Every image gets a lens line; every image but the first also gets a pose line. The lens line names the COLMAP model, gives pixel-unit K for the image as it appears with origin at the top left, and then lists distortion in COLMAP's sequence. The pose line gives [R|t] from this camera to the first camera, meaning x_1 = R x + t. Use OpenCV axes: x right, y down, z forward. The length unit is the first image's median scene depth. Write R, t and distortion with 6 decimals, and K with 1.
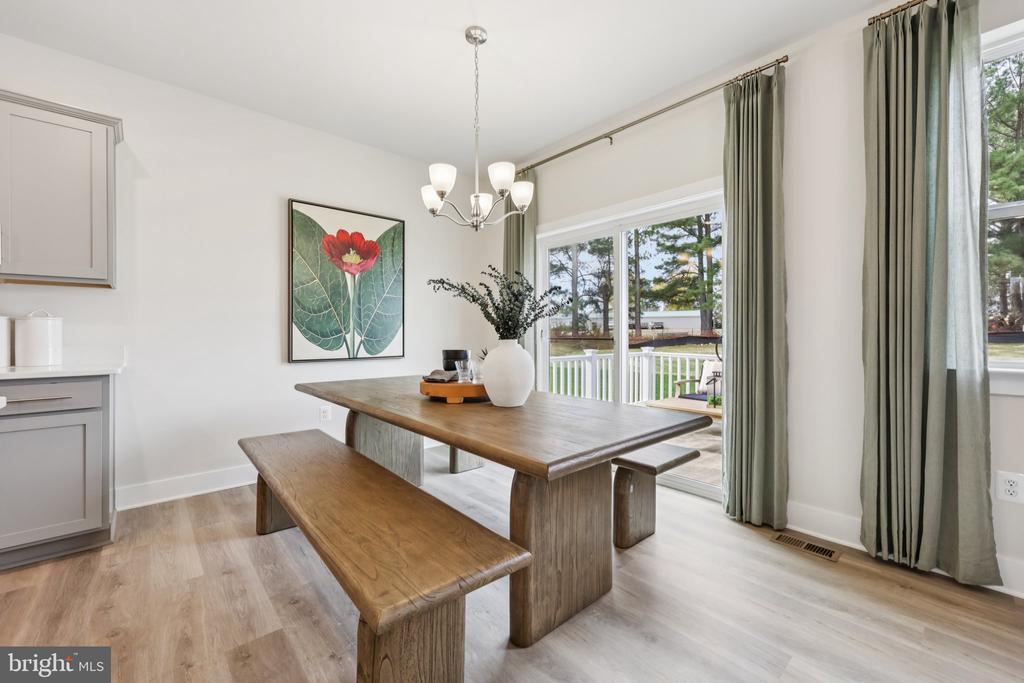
lens RADIAL K [[418.4, 0, 511.1], [0, 418.4, 334.4], [0, 0, 1]] dist [-0.000595, 0.000163]
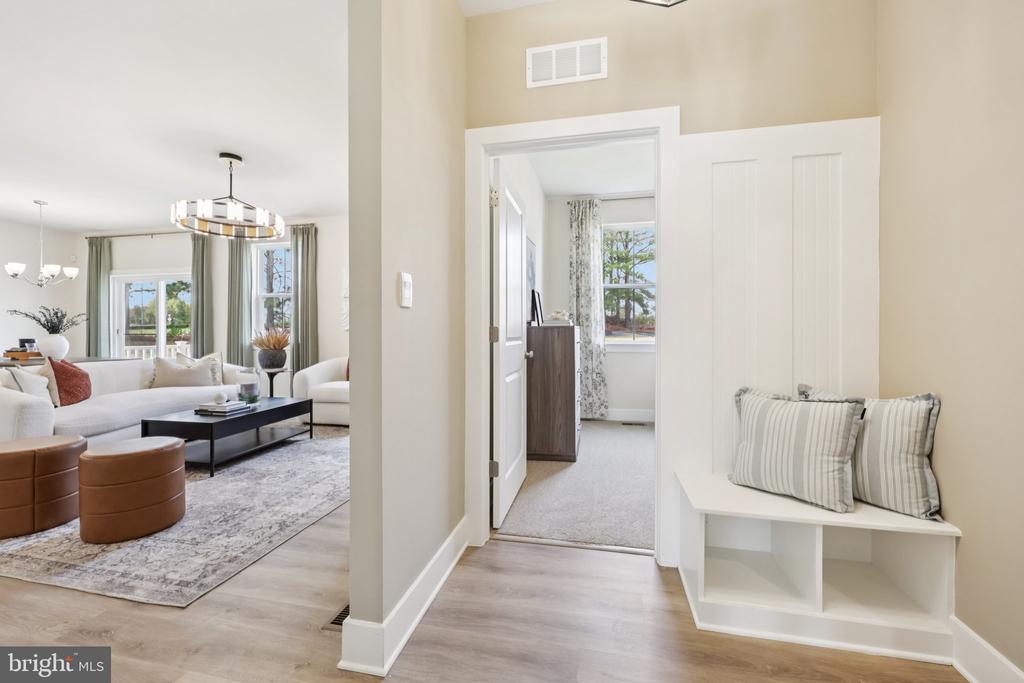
lens RADIAL K [[418.4, 0, 511.1], [0, 418.4, 334.4], [0, 0, 1]] dist [-0.000595, 0.000163]
pose [[0.806532, -0.003511, 0.591179, 0.667918], [0.000918, 0.999989, 0.004687, 0.003631], [-0.591189, -0.003237, 0.806527, -2.488844]]
